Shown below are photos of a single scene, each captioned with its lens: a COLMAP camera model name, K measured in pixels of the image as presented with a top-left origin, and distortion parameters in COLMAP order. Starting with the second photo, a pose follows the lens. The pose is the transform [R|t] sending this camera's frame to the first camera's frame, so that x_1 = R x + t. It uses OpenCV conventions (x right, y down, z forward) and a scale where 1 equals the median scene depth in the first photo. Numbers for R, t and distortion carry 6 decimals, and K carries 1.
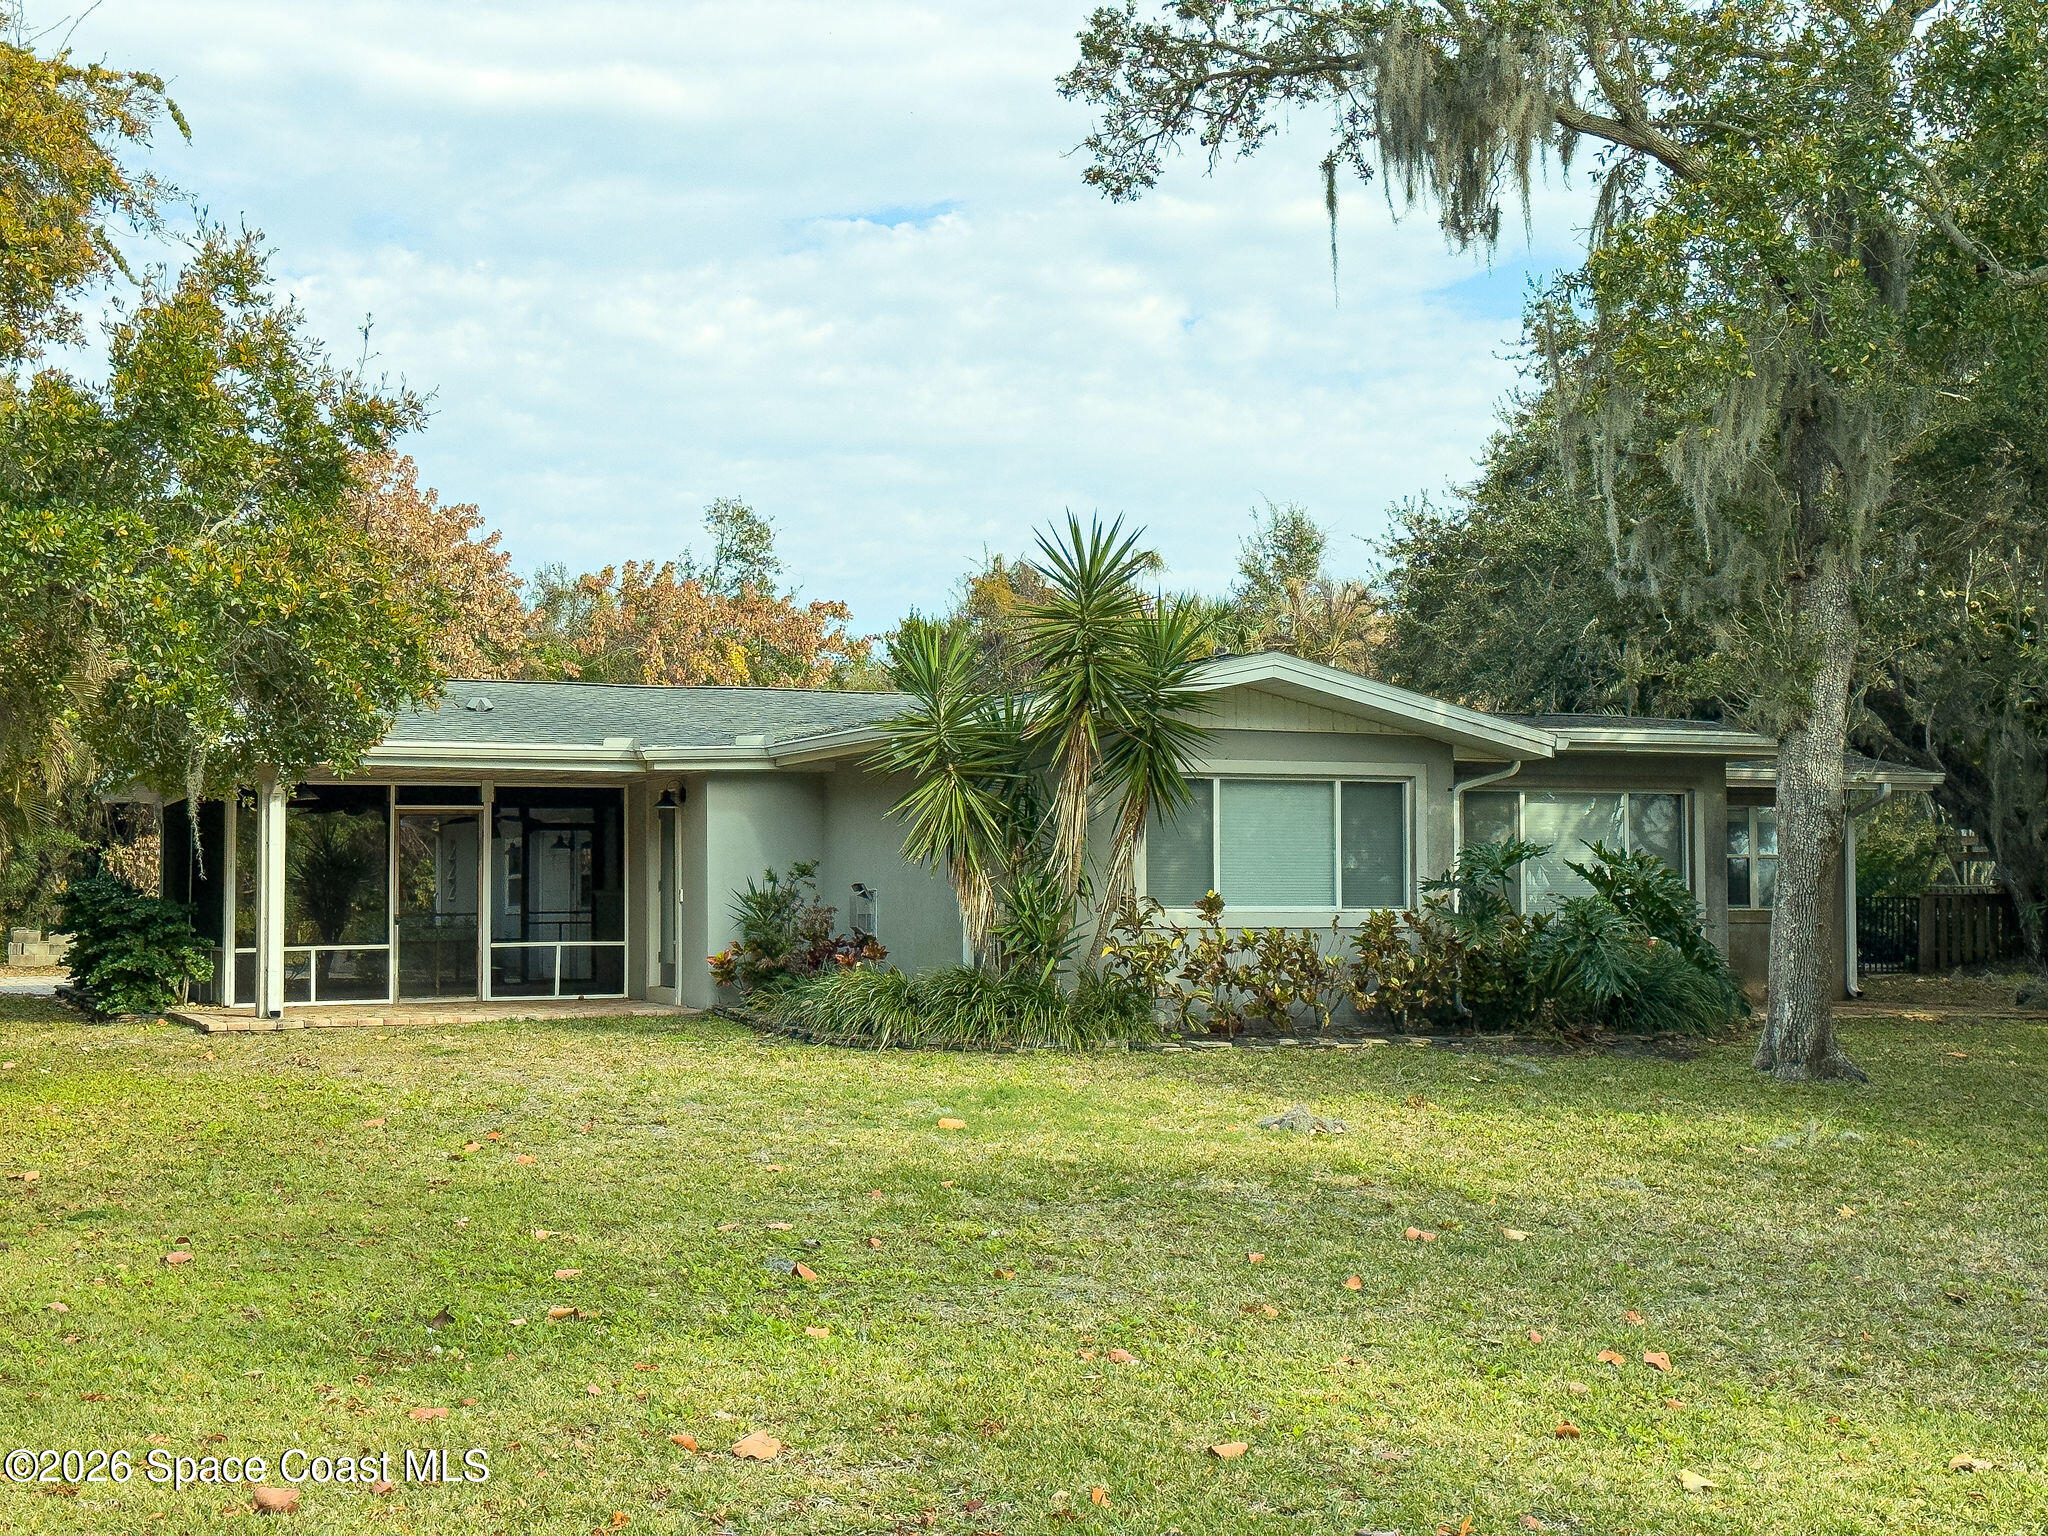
lens RADIAL K [[2869.5, 0, 1020.3], [0, 2869.5, 815.8], [0, 0, 1]] dist [0.133669, -0.042189]
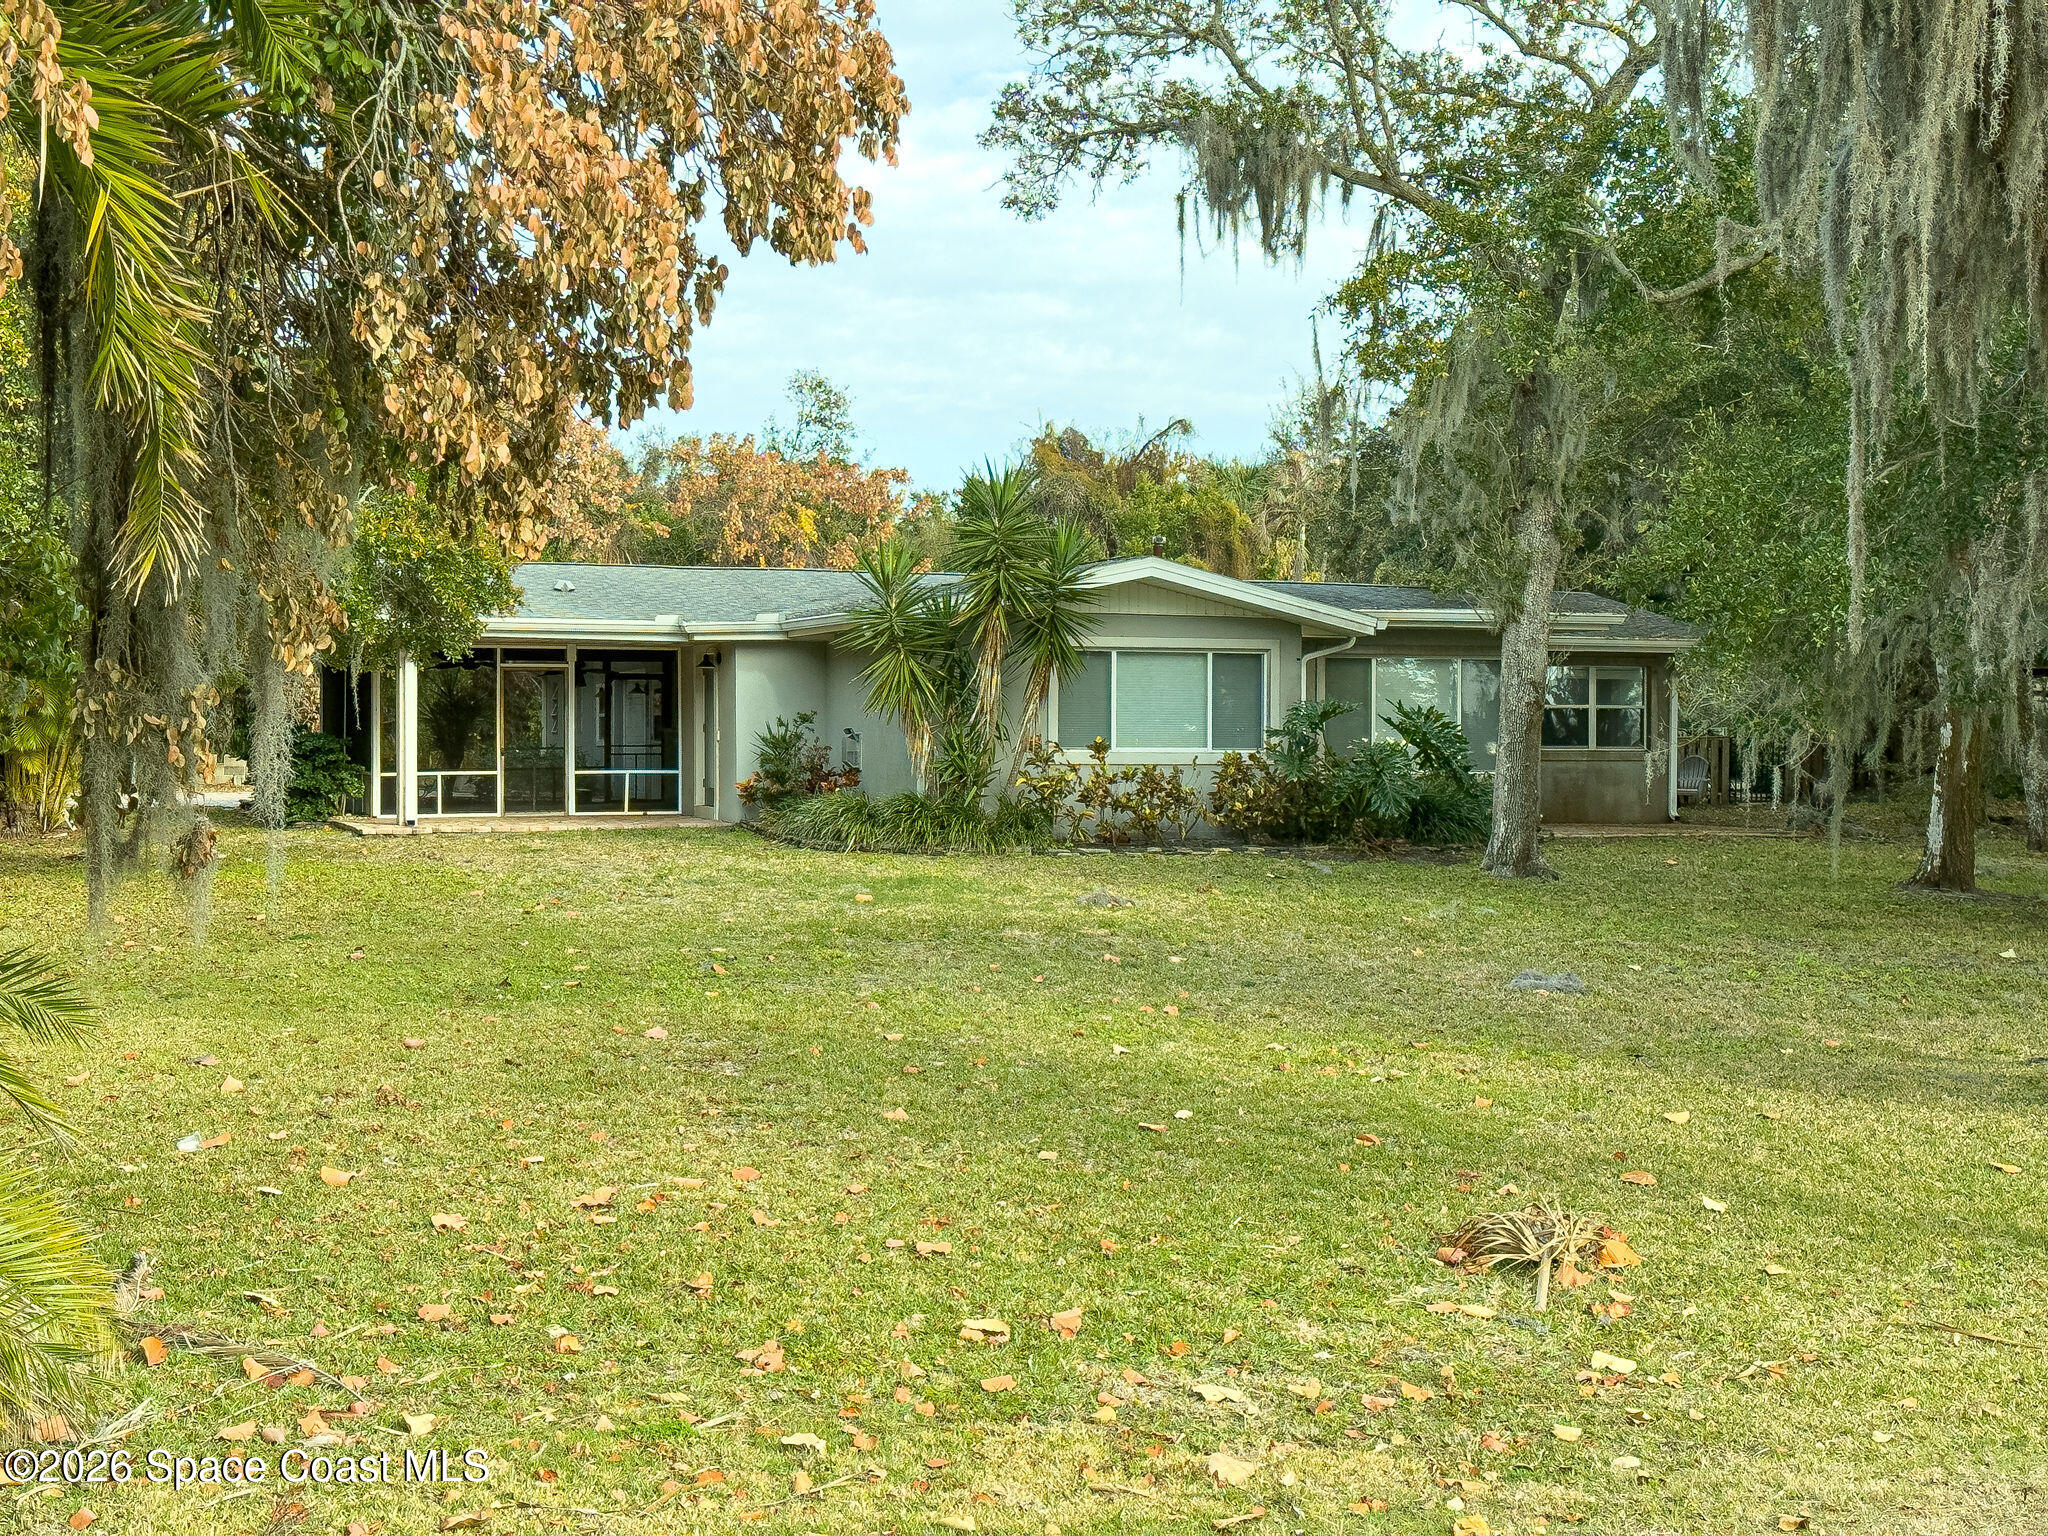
lens RADIAL K [[2869.5, 0, 1020.3], [0, 2869.5, 815.8], [0, 0, 1]] dist [0.133669, -0.042189]
pose [[0.999025, 0.007731, -0.043475, 0.085028], [-0.005079, 0.998137, 0.060795, -0.017810], [0.043864, -0.060515, 0.997203, -0.329428]]
